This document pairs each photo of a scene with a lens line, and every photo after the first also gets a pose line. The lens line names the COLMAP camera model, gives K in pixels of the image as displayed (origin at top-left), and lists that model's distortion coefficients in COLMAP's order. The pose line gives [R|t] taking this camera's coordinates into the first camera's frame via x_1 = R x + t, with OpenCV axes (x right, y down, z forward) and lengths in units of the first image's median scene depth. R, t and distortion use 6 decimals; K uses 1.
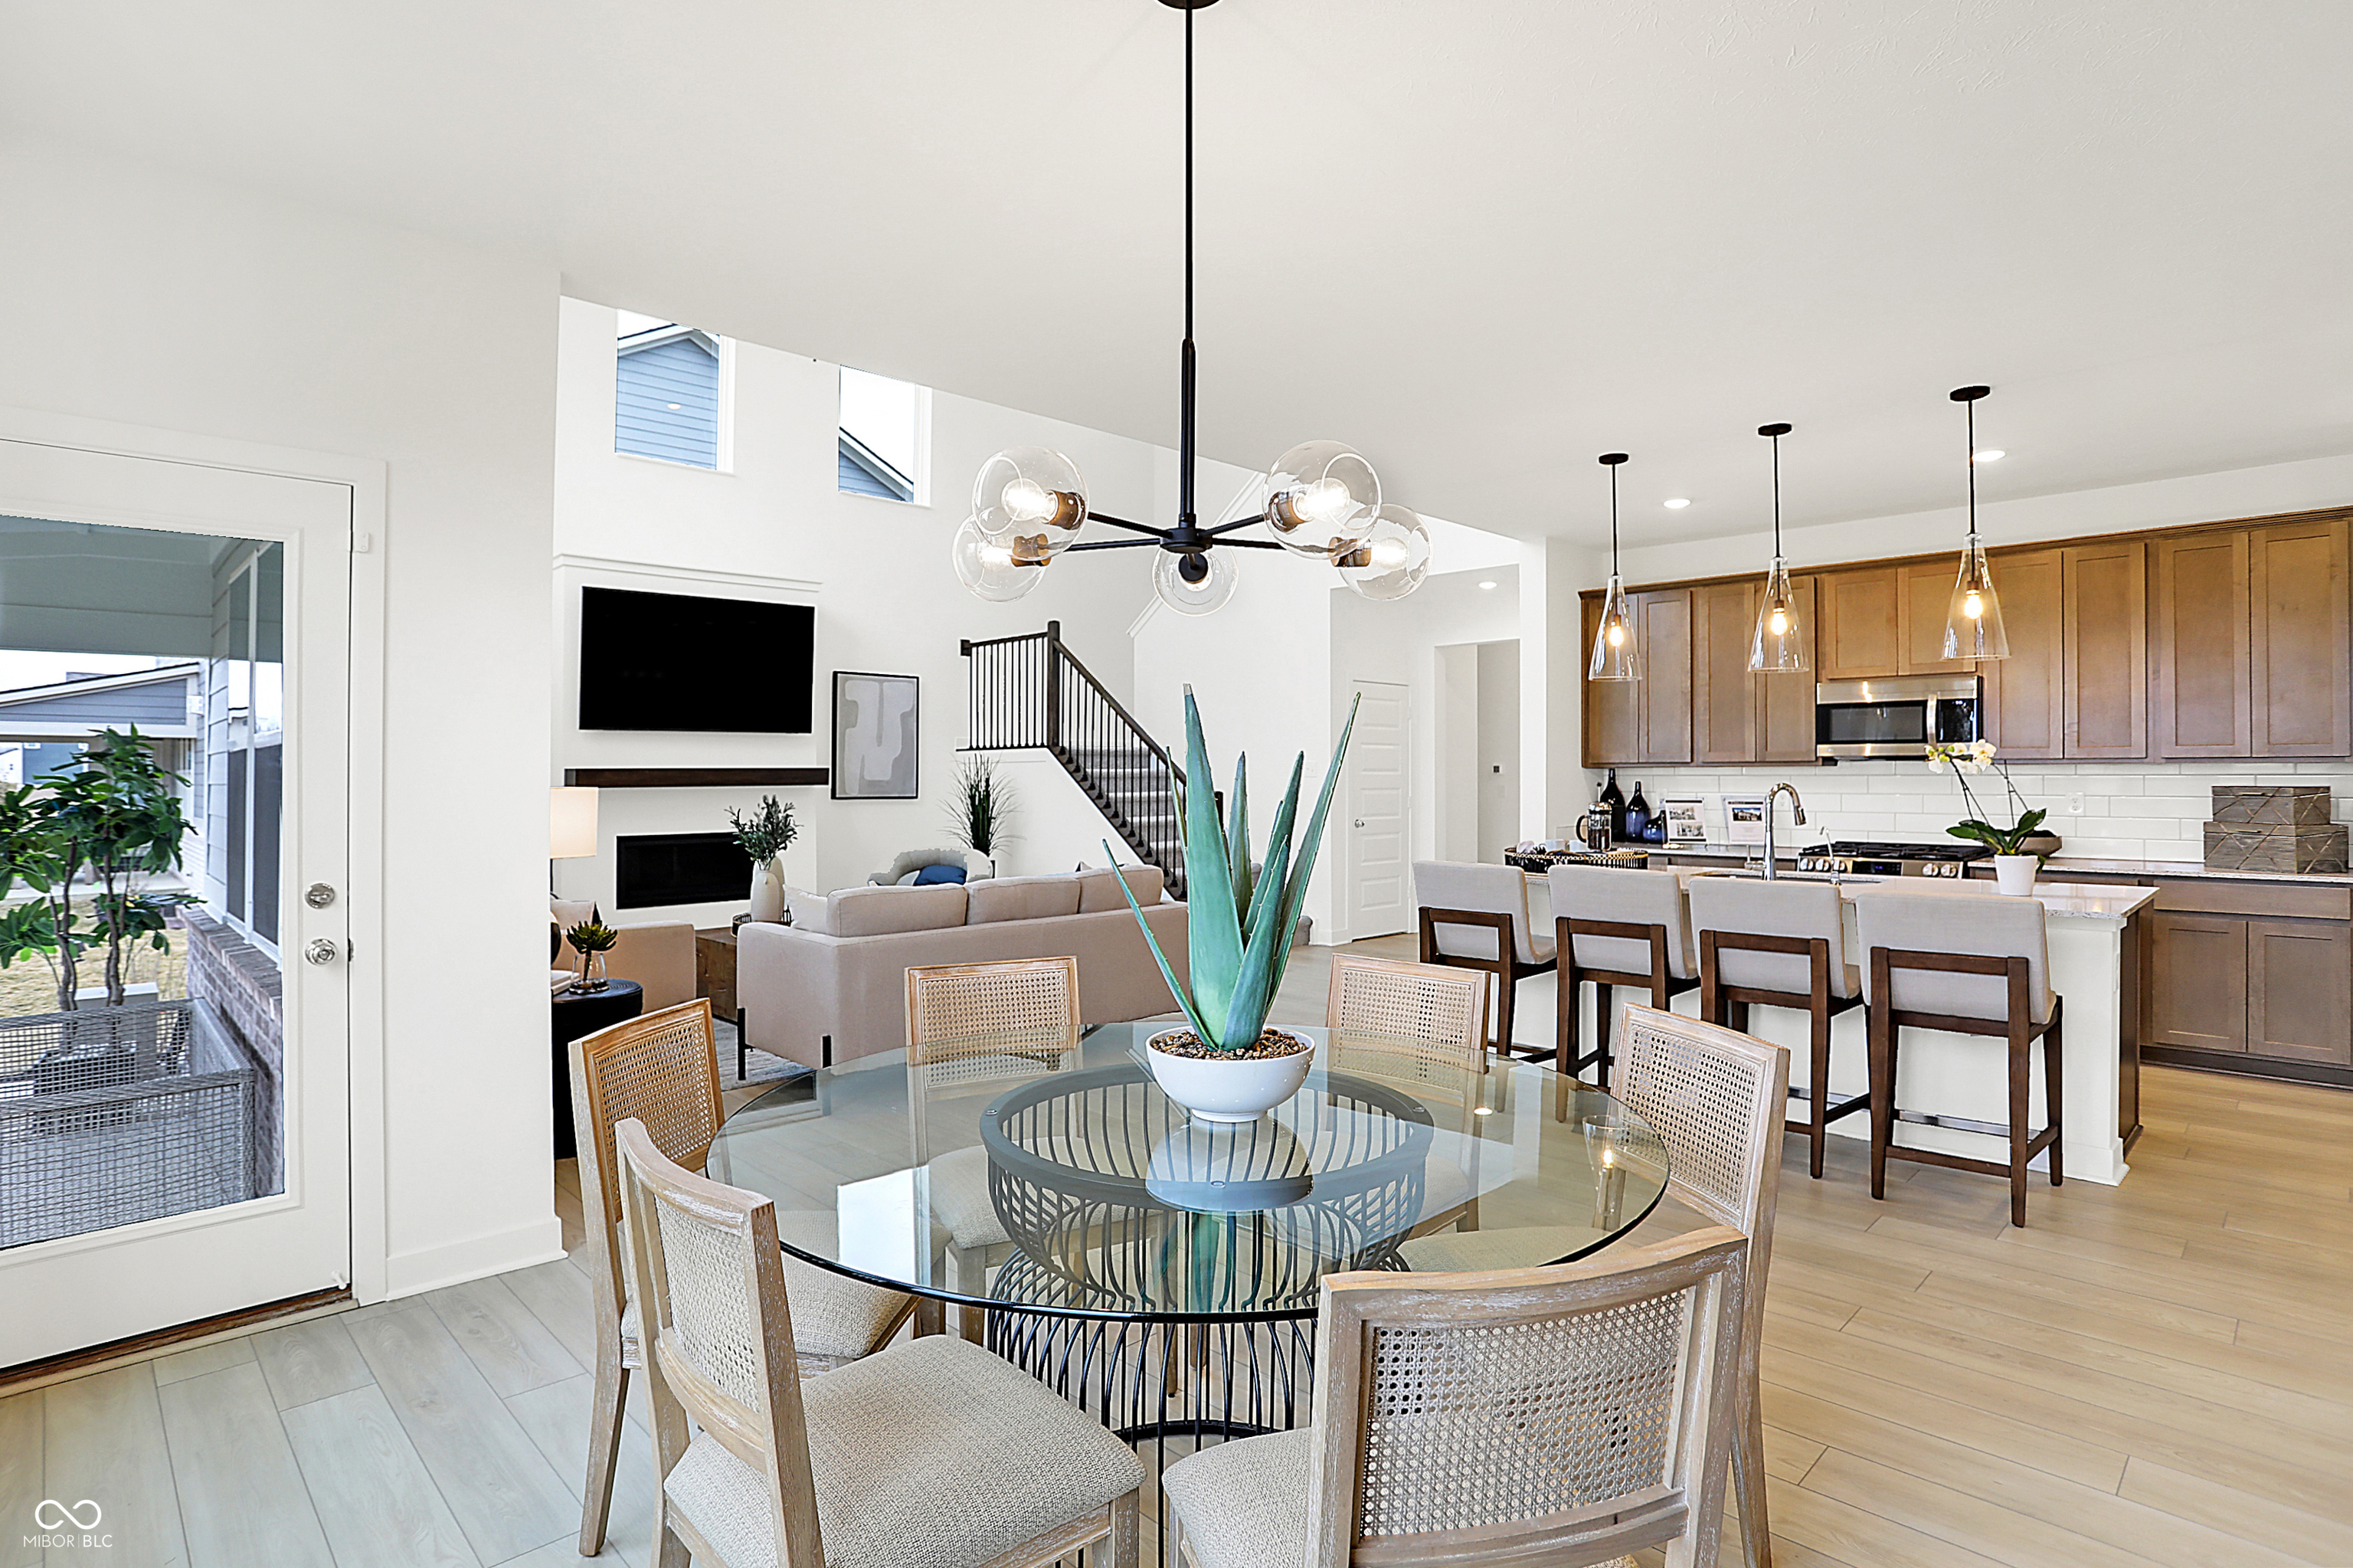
lens RADIAL K [[1189.8, 0, 1153.0], [0, 1189.8, 765.3], [0, 0, 1]] dist [-0.050627, 0.014453]
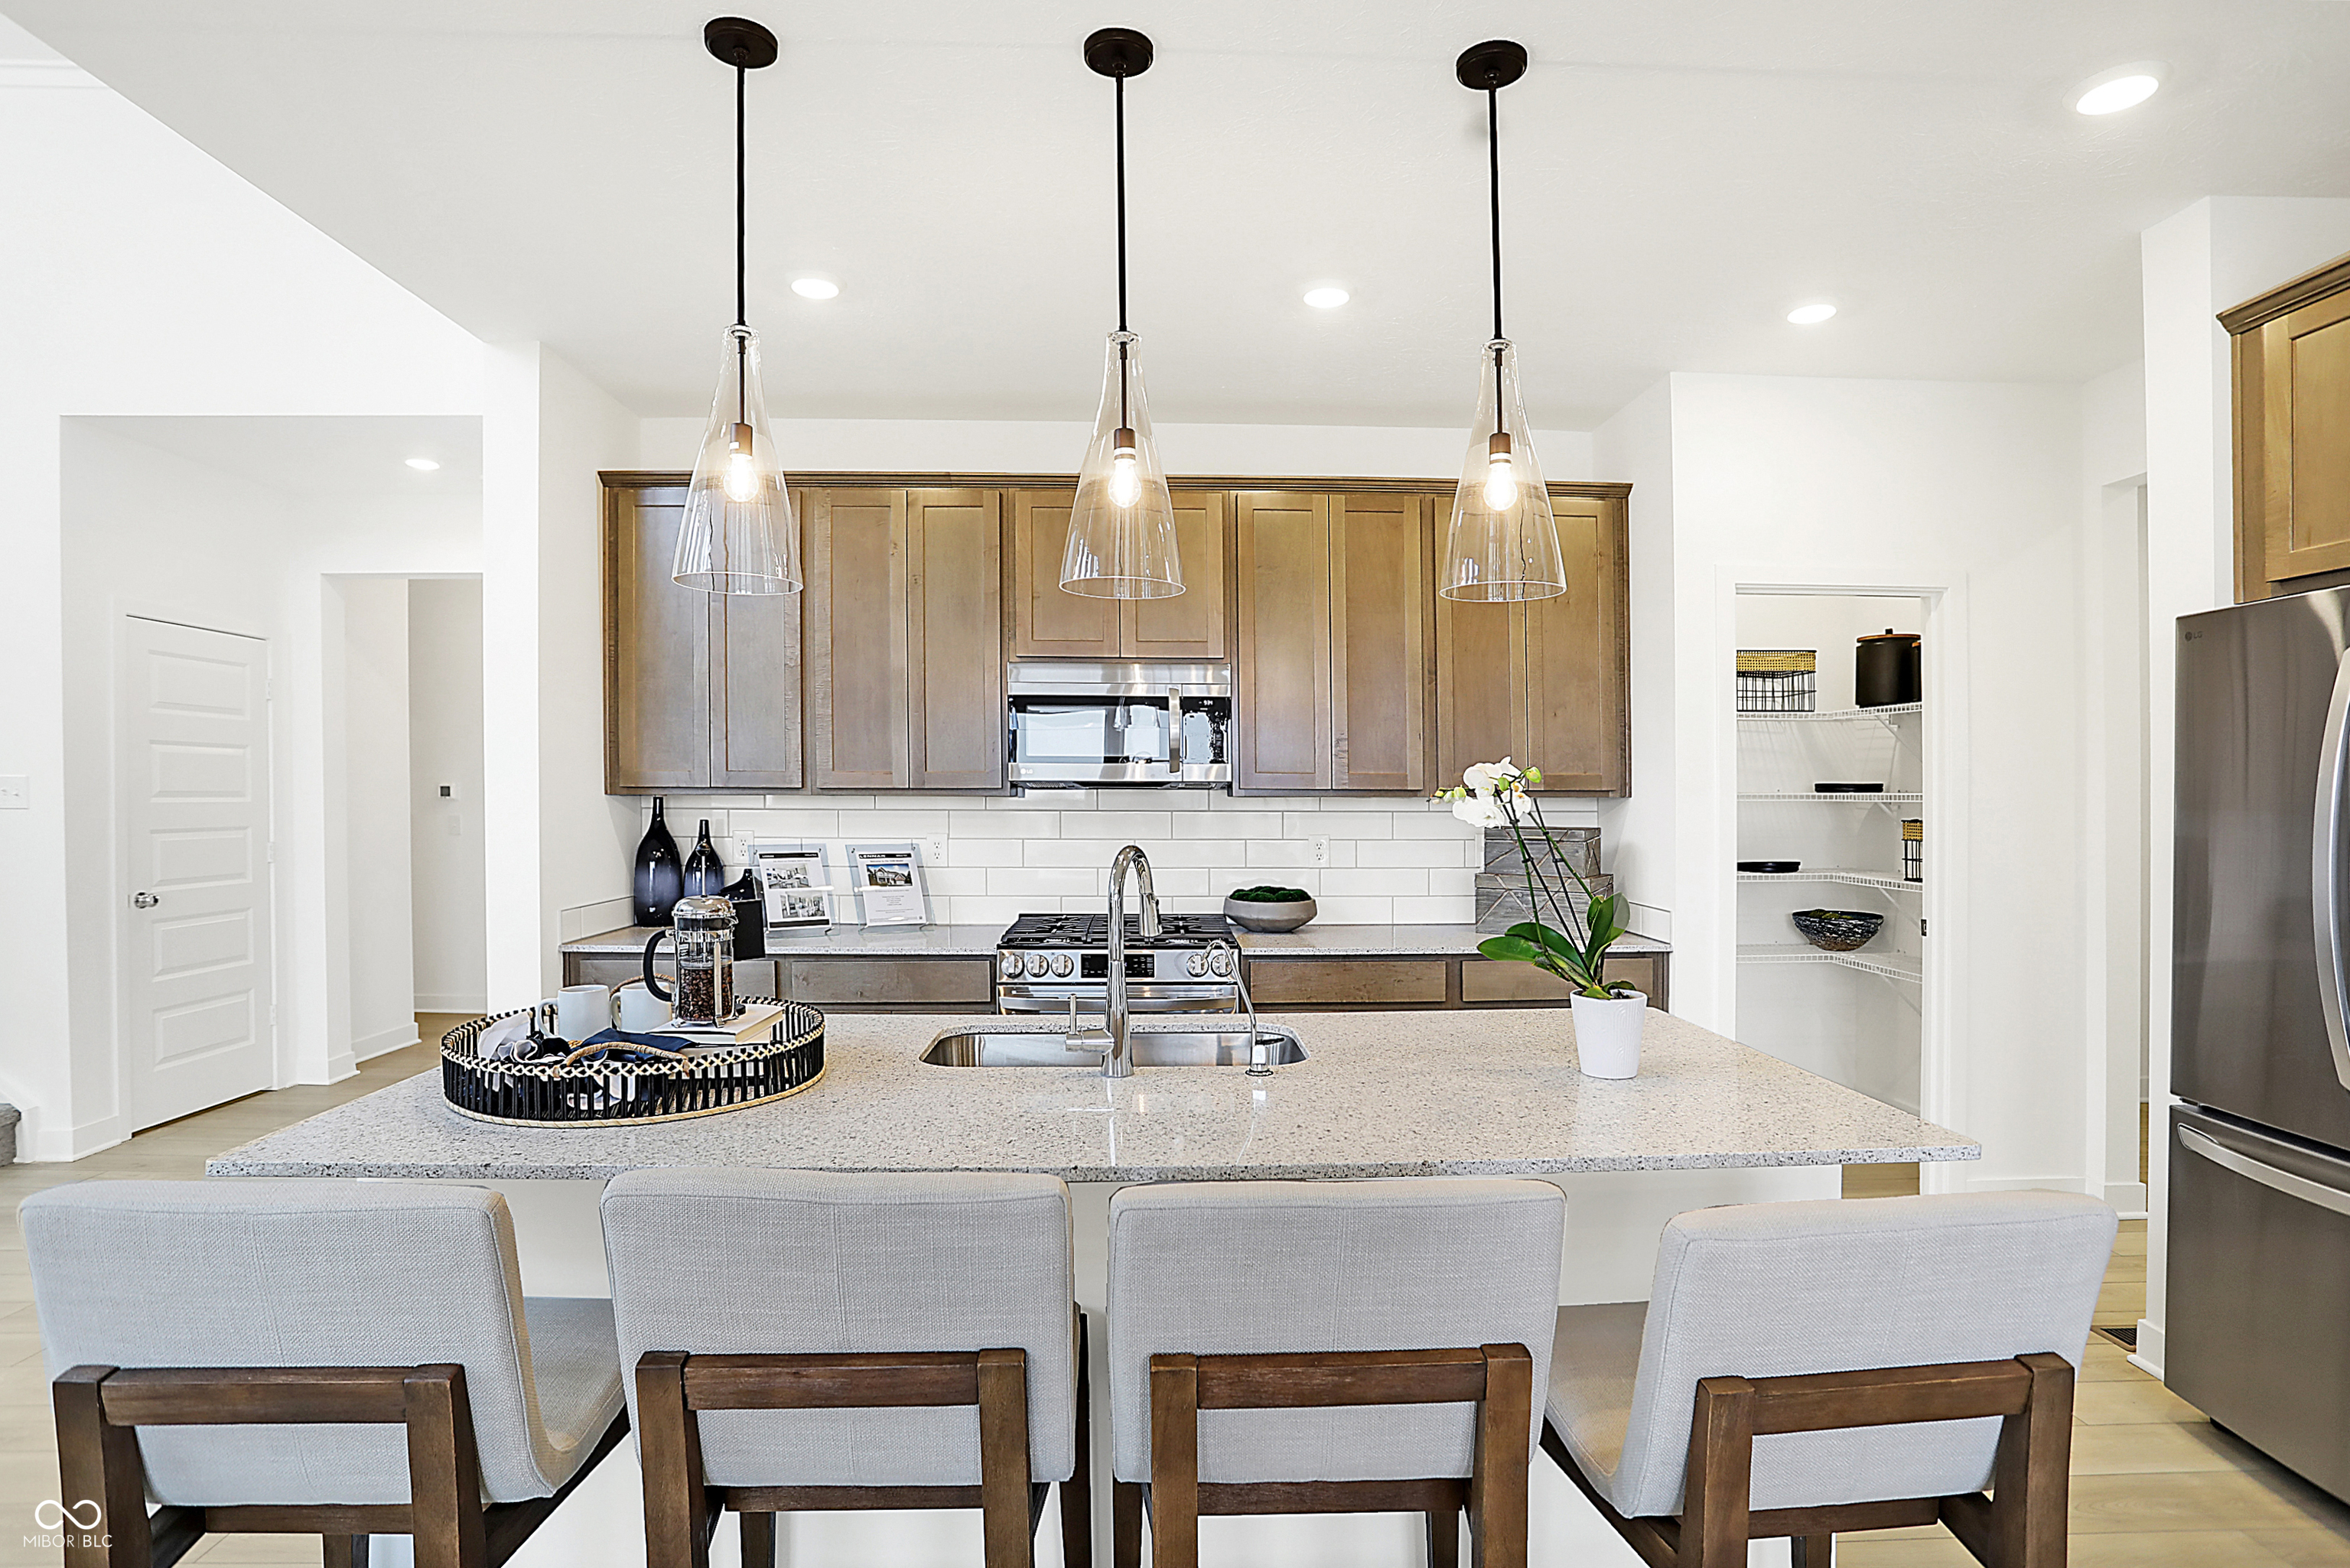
lens RADIAL K [[1188.2, 0, 1156.8], [0, 1188.2, 788.4], [0, 0, 1]] dist [-0.050627, 0.014453]
pose [[0.681059, 0.008178, 0.732182, 0.139765], [-0.010806, 0.999941, -0.001117, -0.003127], [-0.732148, -0.007151, 0.681108, 0.445930]]
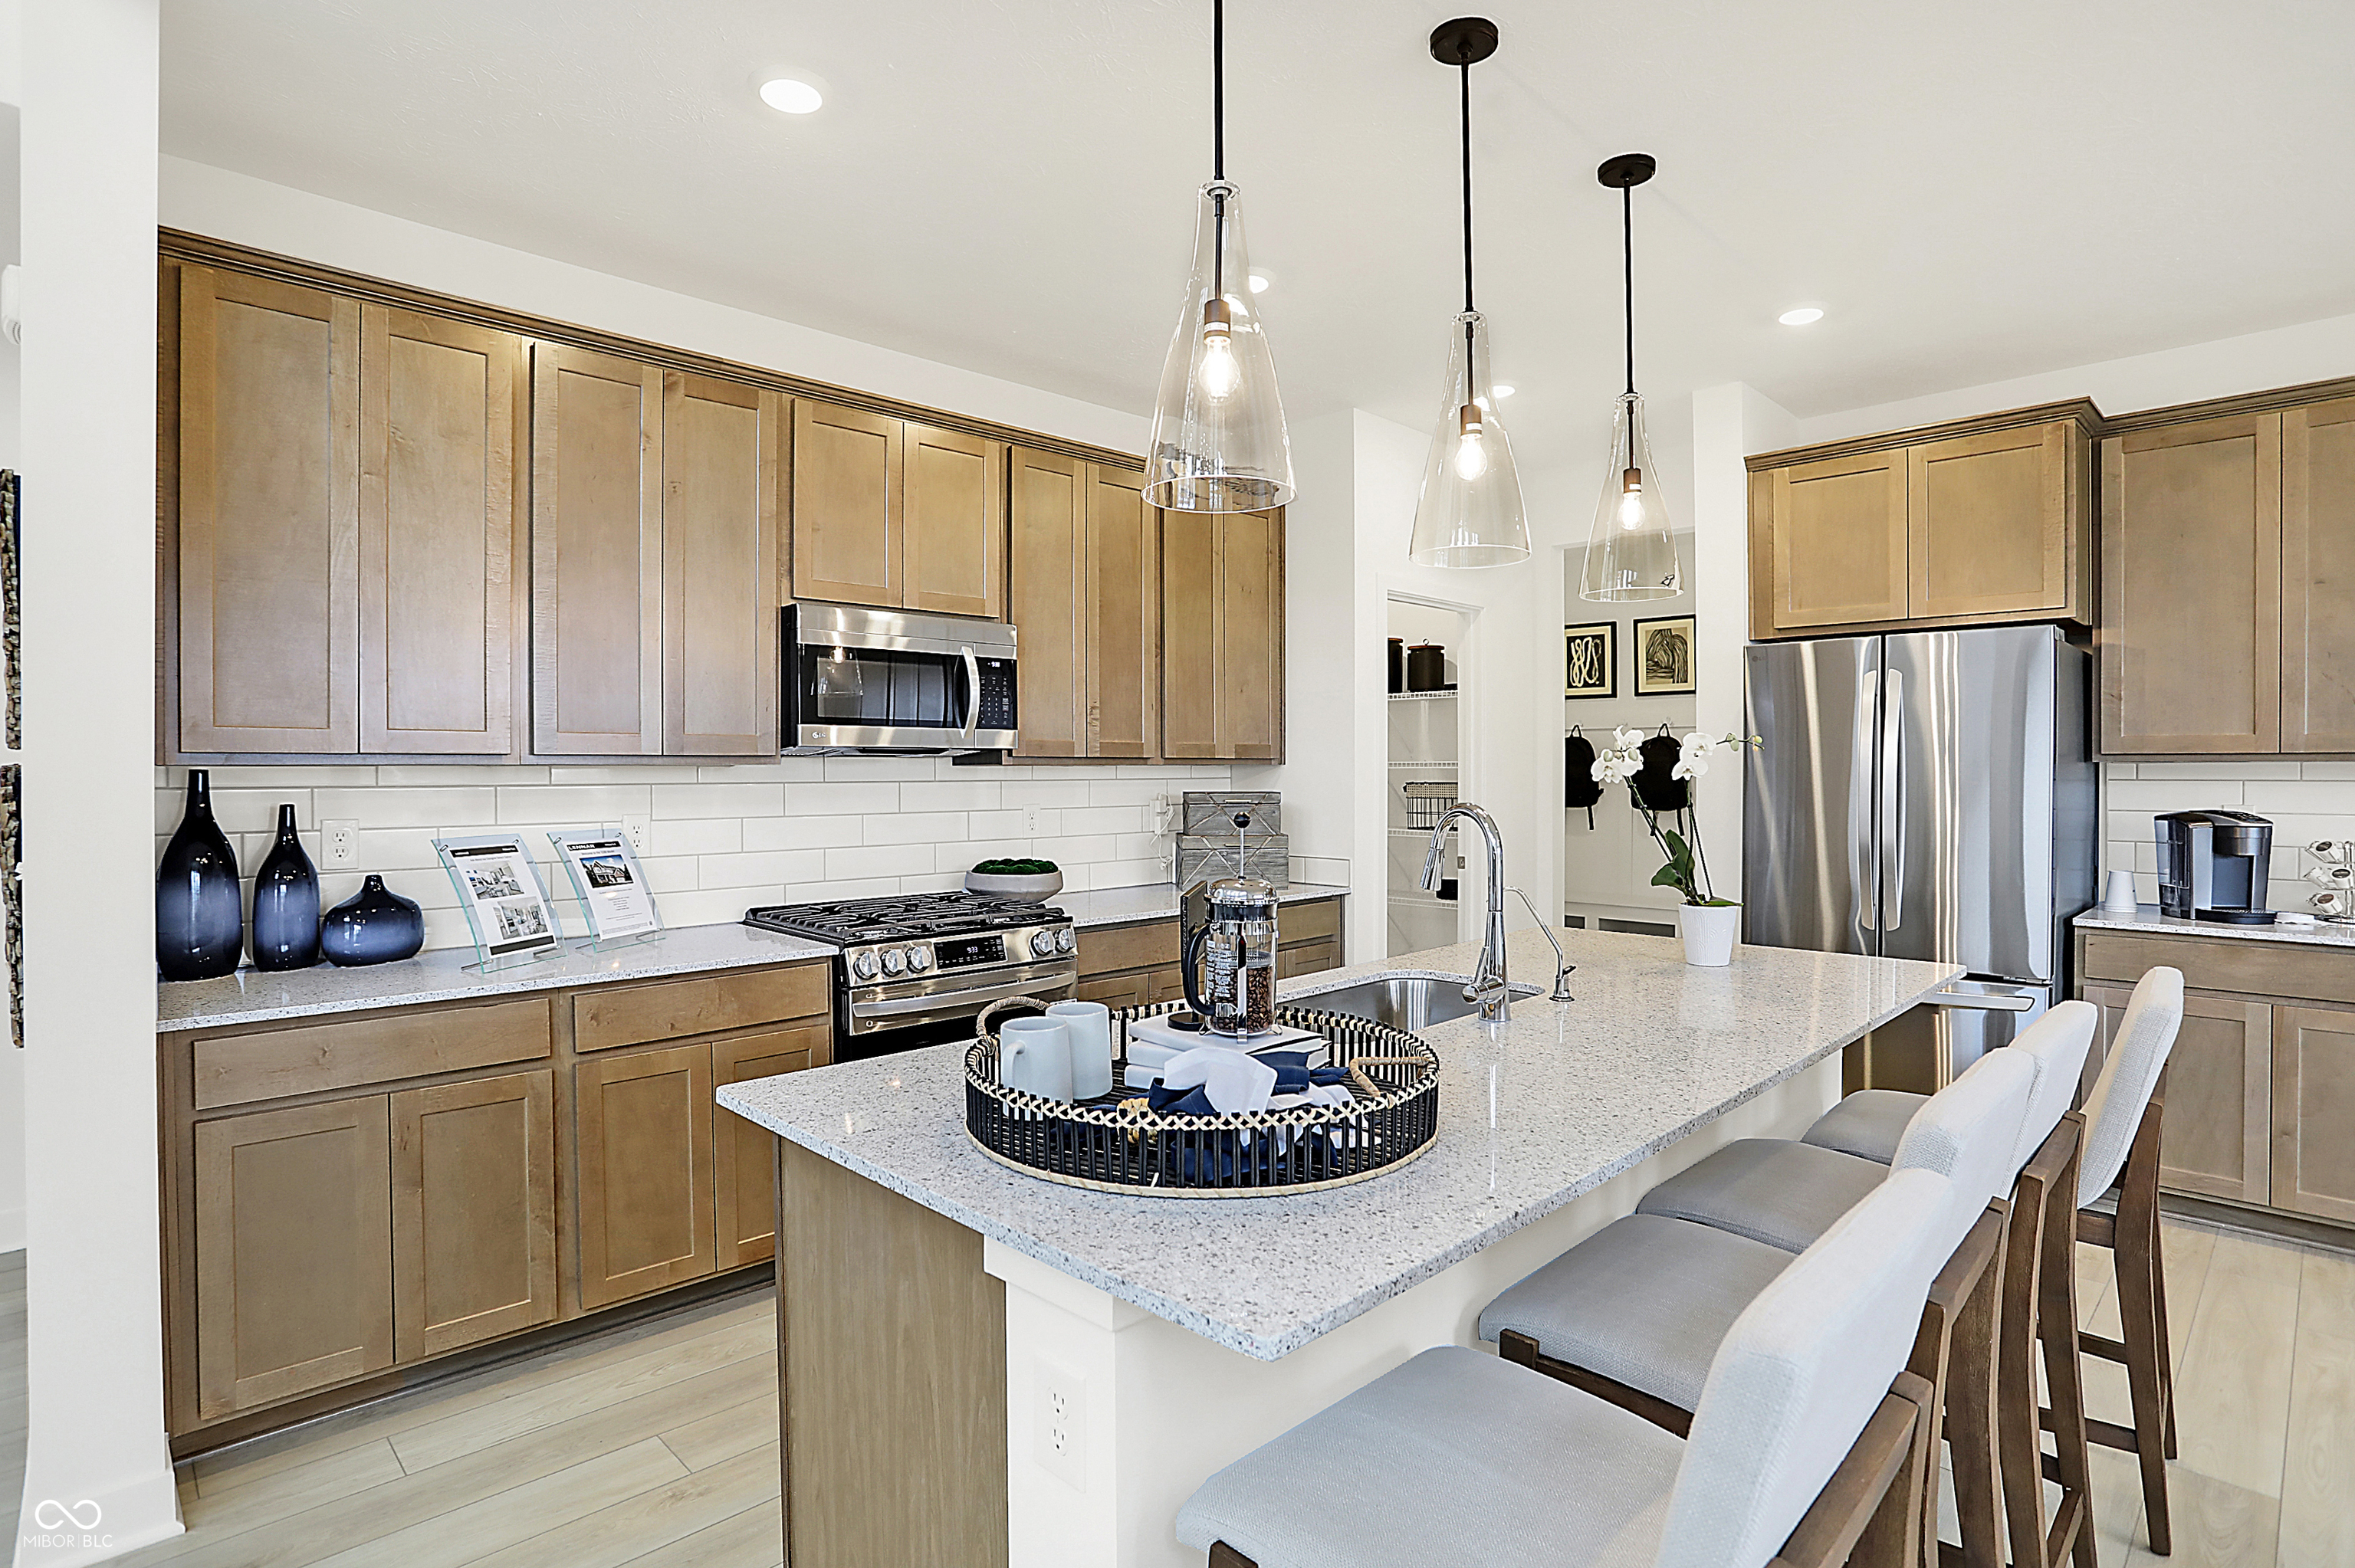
lens RADIAL K [[1190.6, 0, 1180.3], [0, 1190.6, 769.2], [0, 0, 1]] dist [-0.050627, 0.014453]
pose [[0.003227, 0.002833, 0.999991, 0.045766], [-0.004464, 0.999986, -0.002818, 0.002723], [-0.999985, -0.004455, 0.003240, 0.716620]]
